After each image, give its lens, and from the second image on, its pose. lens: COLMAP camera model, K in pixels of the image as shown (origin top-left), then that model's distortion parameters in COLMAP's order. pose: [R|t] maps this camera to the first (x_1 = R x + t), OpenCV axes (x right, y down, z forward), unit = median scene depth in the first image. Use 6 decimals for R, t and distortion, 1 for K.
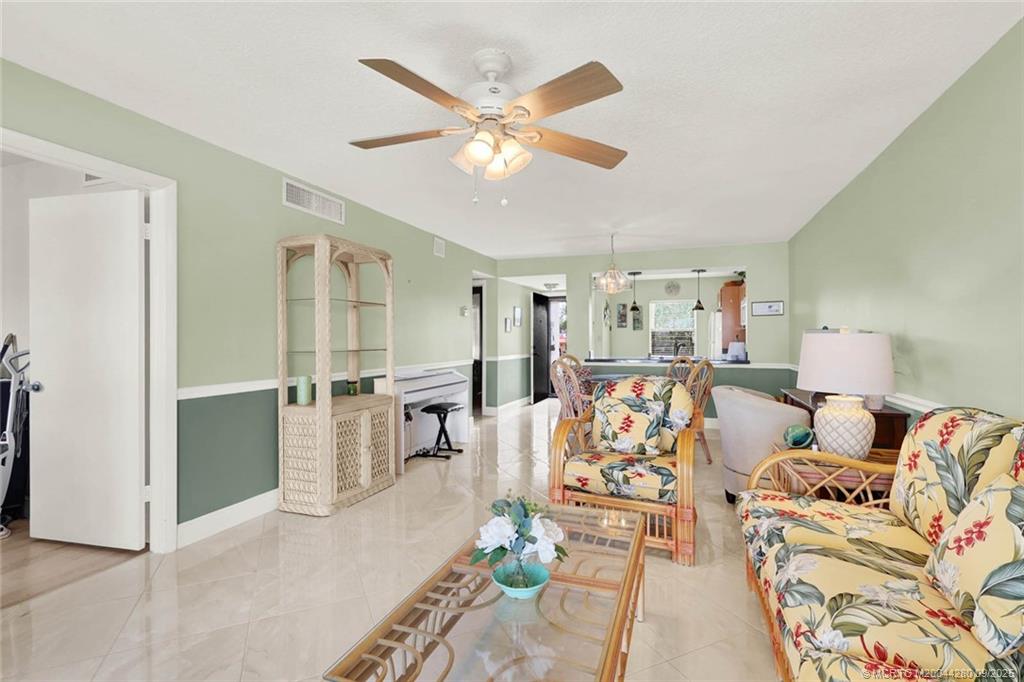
lens RADIAL K [[476.2, 0, 516.0], [0, 476.2, 335.6], [0, 0, 1]] dist [-0.006577, 0.000694]
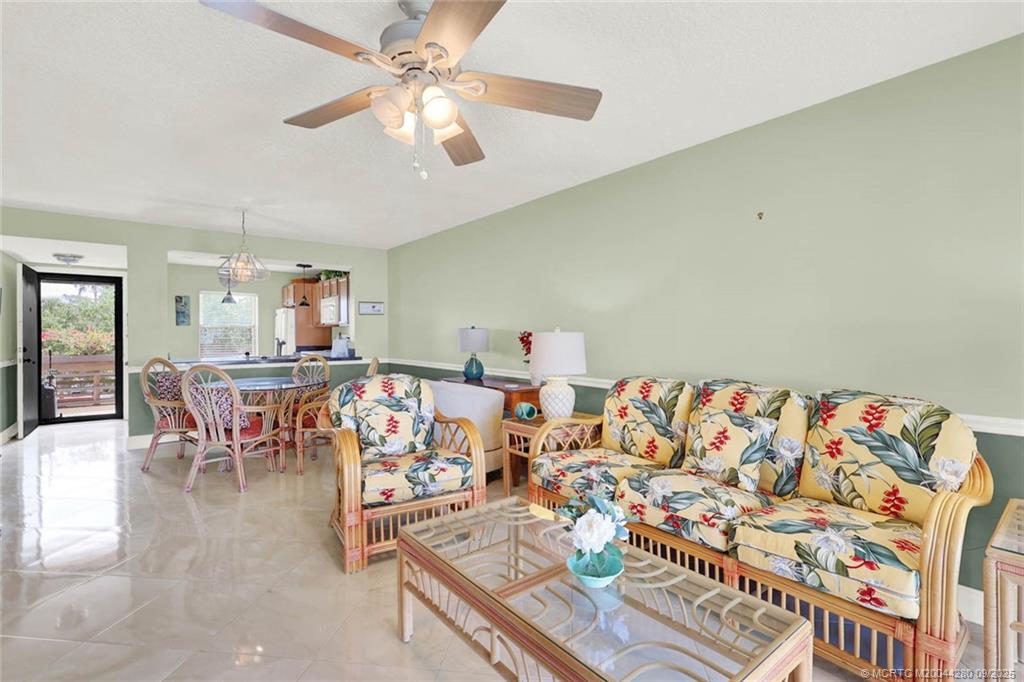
lens RADIAL K [[476.2, 0, 516.0], [0, 476.2, 335.6], [0, 0, 1]] dist [-0.006577, 0.000694]
pose [[0.524437, 0.000609, 0.851449, -0.497808], [-0.005554, 0.999981, 0.002705, 0.001652], [-0.851431, -0.006147, 0.524431, 0.315558]]
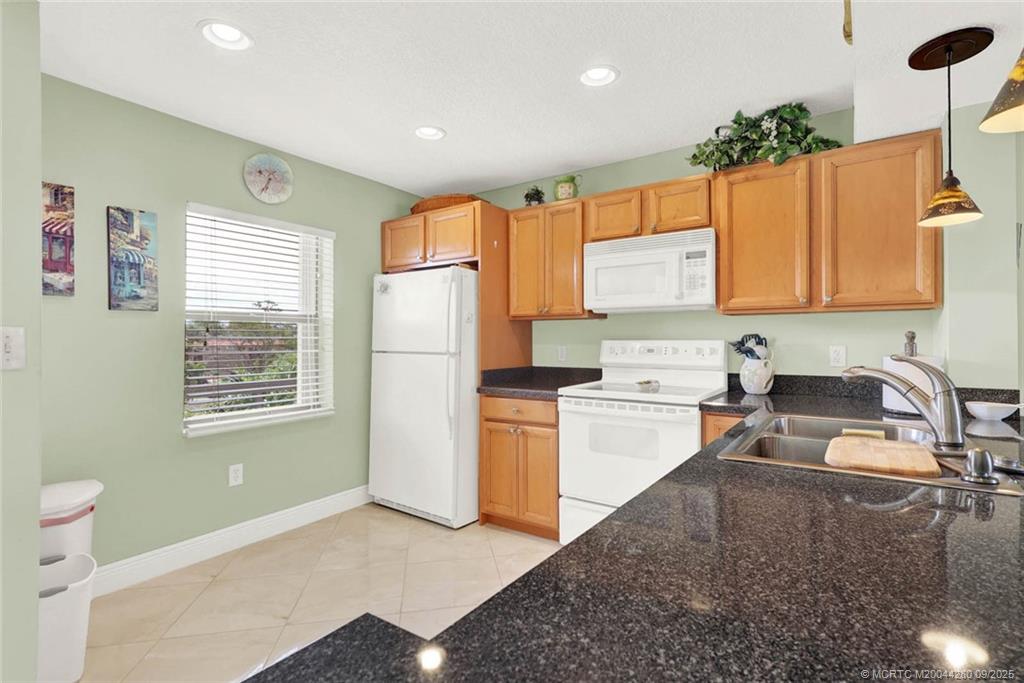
lens RADIAL K [[476.2, 0, 516.0], [0, 476.2, 336.1], [0, 0, 1]] dist [-0.006577, 0.000694]
pose [[0.255588, 0.004994, 0.966773, 0.277340], [-0.000641, 0.999987, -0.004996, 0.007807], [-0.966786, 0.000657, 0.255588, 2.735544]]
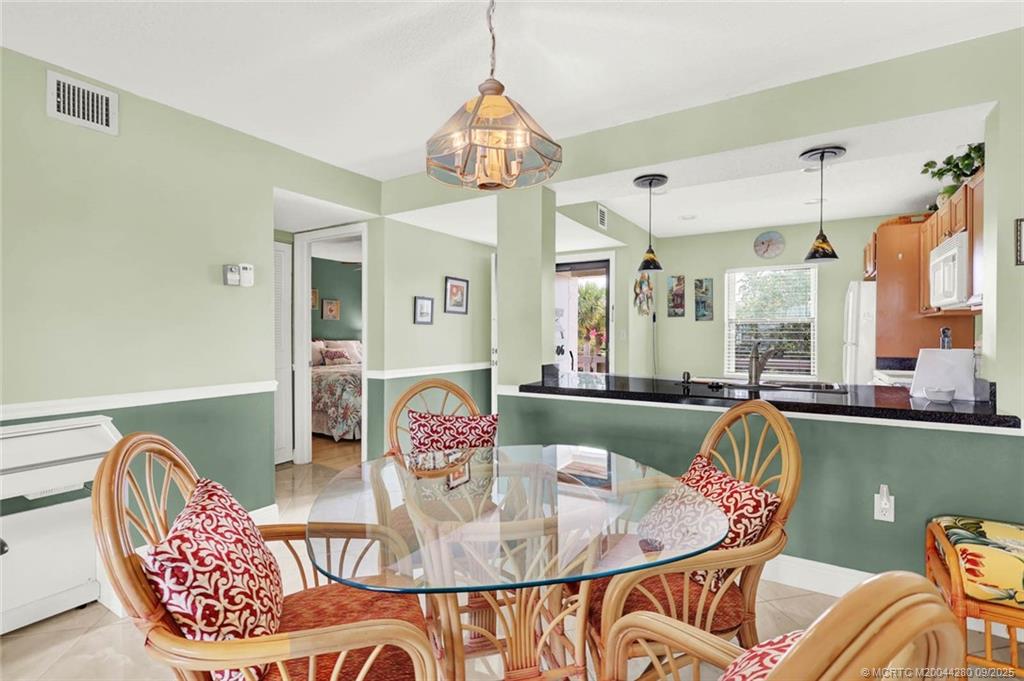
lens RADIAL K [[476.2, 0, 516.0], [0, 476.2, 335.1], [0, 0, 1]] dist [-0.006577, 0.000694]
pose [[0.977739, 0.004564, -0.209773, 0.563082], [-0.002363, 0.999940, 0.010741, -0.001017], [0.209809, -0.010006, 0.977691, 1.440711]]
